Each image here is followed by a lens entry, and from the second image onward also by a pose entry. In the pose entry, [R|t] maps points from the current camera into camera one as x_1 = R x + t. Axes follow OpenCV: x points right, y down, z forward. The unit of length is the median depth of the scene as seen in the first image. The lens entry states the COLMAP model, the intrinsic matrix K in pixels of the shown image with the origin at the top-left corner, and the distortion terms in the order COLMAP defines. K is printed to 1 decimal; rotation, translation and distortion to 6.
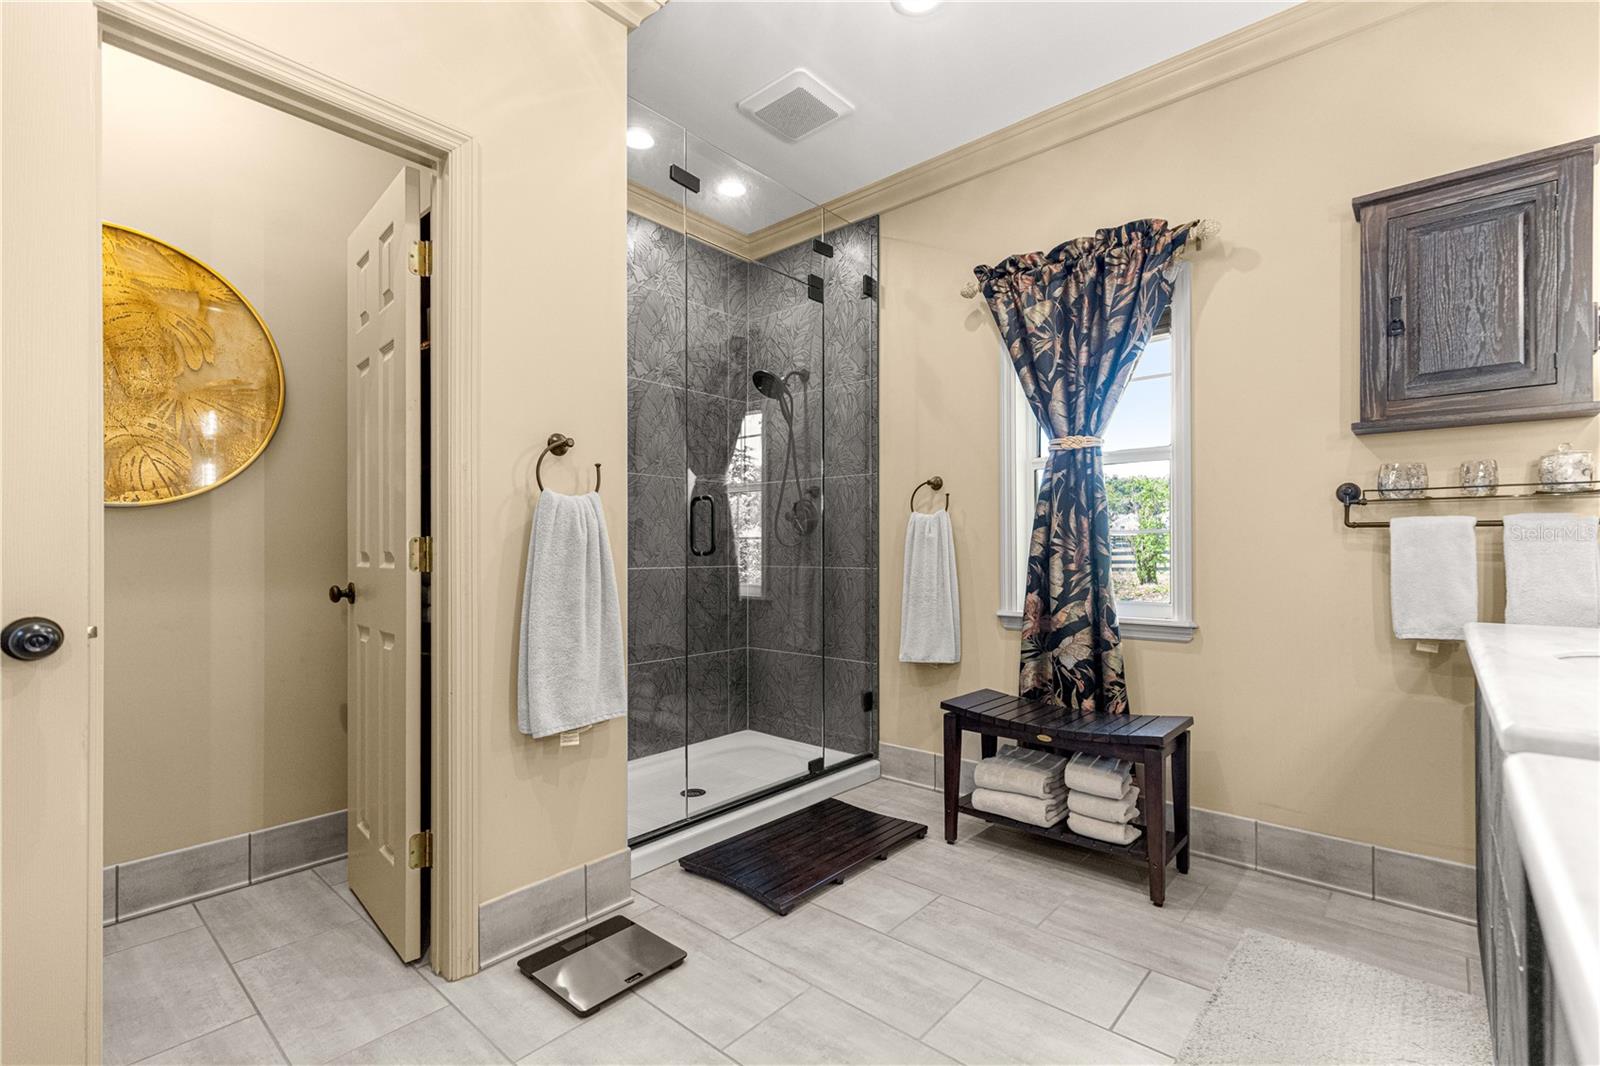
lens RADIAL K [[718.3, 0, 807.7], [0, 718.3, 551.2], [0, 0, 1]] dist [0.005958, -0.000340]
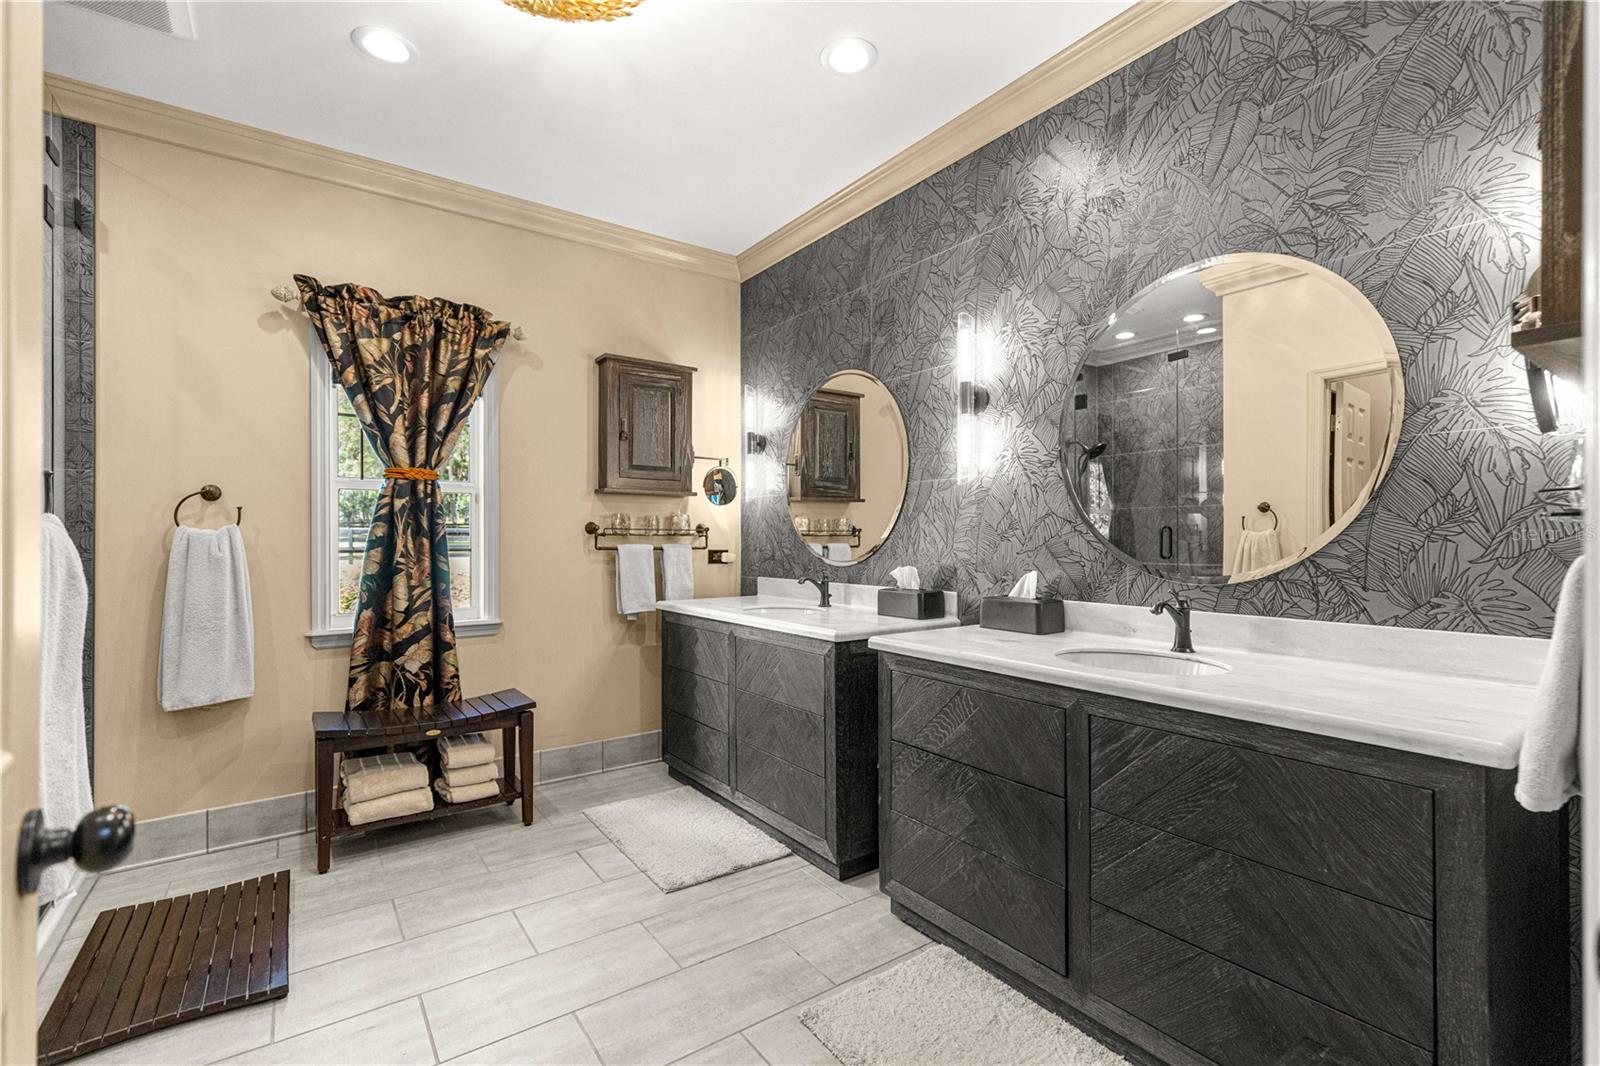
lens RADIAL K [[718.3, 0, 807.7], [0, 718.3, 551.2], [0, 0, 1]] dist [0.005958, -0.000340]
pose [[0.222746, -0.013612, 0.974782, -0.609776], [0.004663, 0.999906, 0.012898, -0.040577], [-0.974865, 0.001672, 0.222788, 0.141219]]
